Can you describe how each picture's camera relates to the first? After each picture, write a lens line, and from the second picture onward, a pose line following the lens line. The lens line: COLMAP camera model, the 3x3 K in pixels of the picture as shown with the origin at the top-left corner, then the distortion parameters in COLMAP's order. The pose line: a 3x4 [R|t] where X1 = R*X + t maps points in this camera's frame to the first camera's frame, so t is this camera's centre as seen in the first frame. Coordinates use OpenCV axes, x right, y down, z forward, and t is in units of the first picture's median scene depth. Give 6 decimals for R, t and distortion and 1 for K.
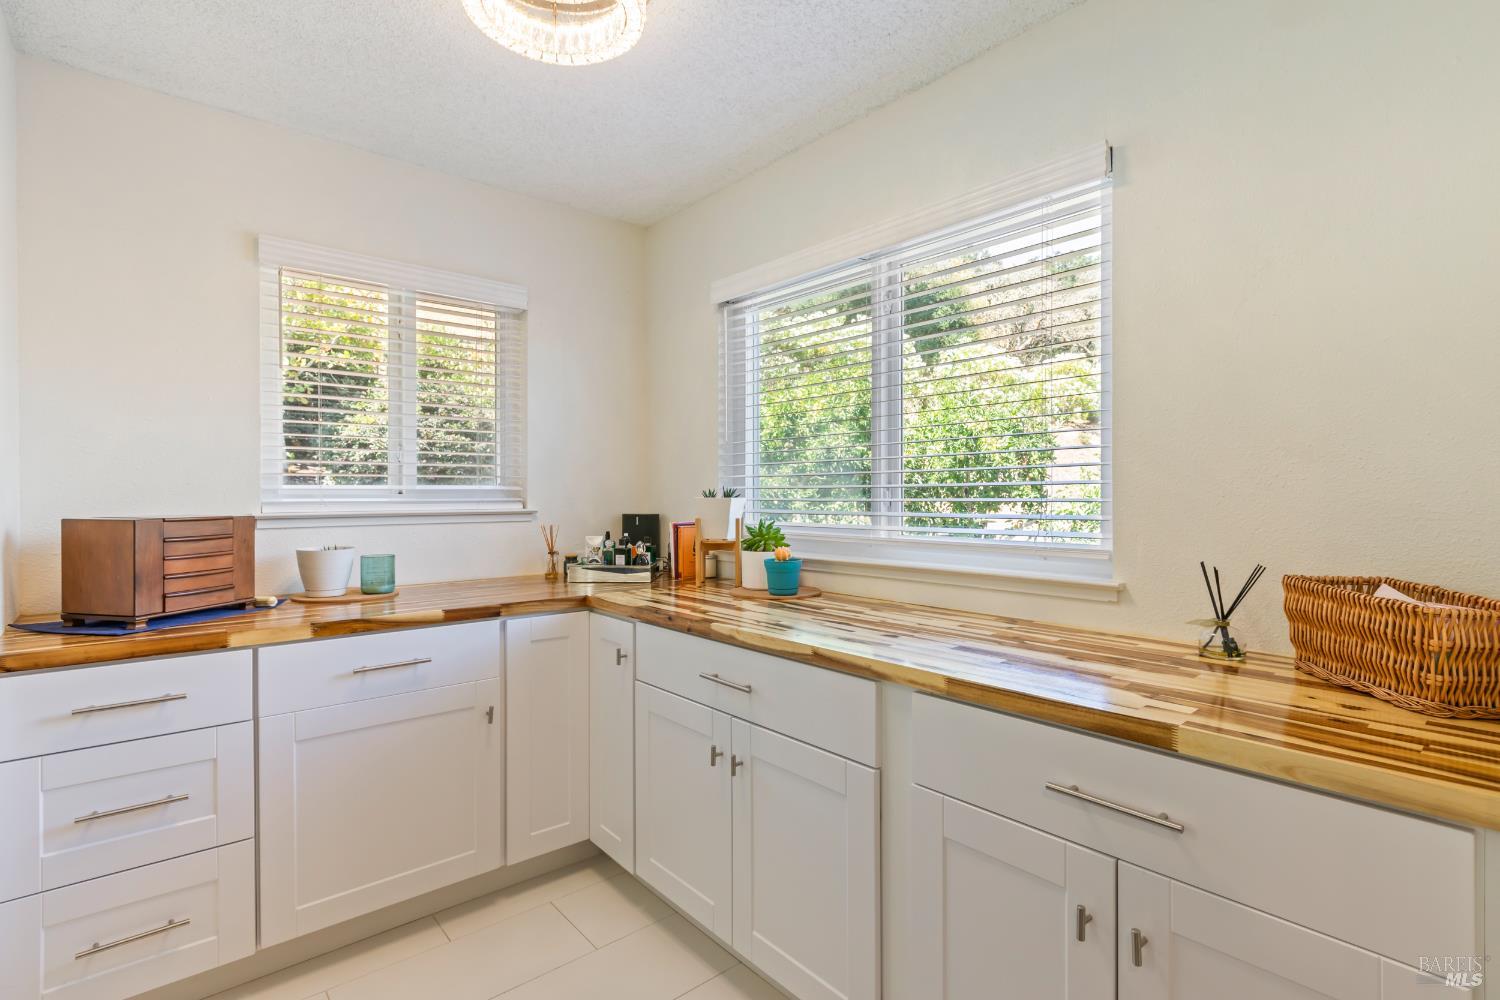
lens RADIAL K [[713.1, 0, 746.0], [0, 713.1, 493.6], [0, 0, 1]] dist [-0.004559, -0.000741]
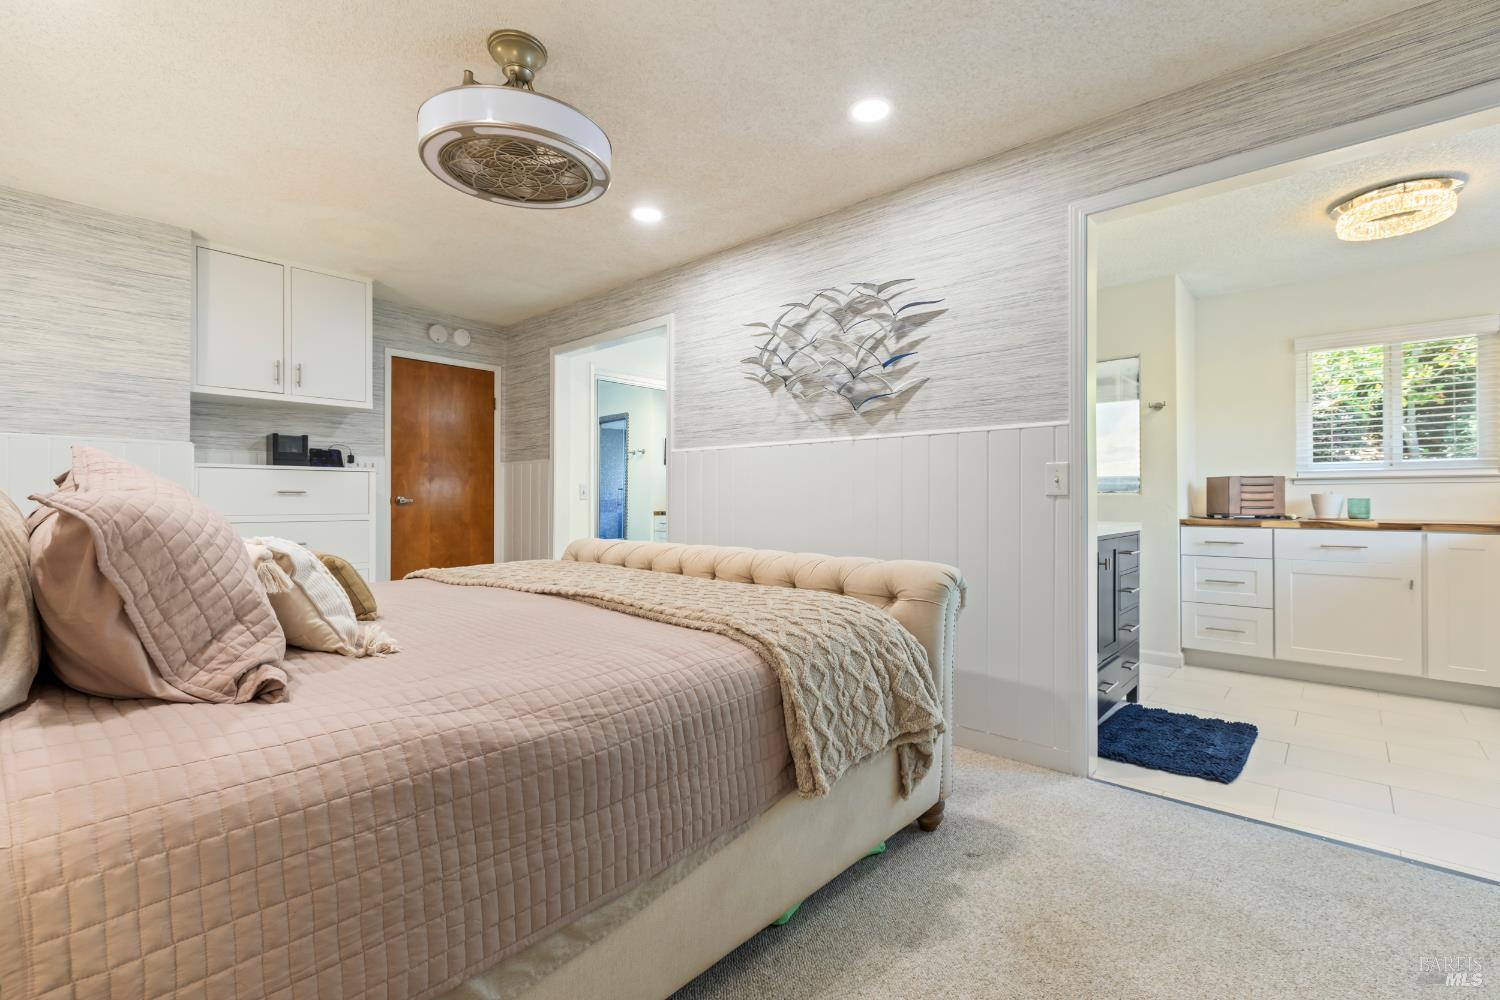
lens RADIAL K [[671.0, 0, 759.8], [0, 671.0, 500.8], [0, 0, 1]] dist [0.004254, -0.002238]
pose [[0.135472, 0.000381, -0.990781, 1.105763], [0.000833, 1.000000, 0.000499, 0.103472], [0.990781, -0.000893, 0.135472, -0.848555]]
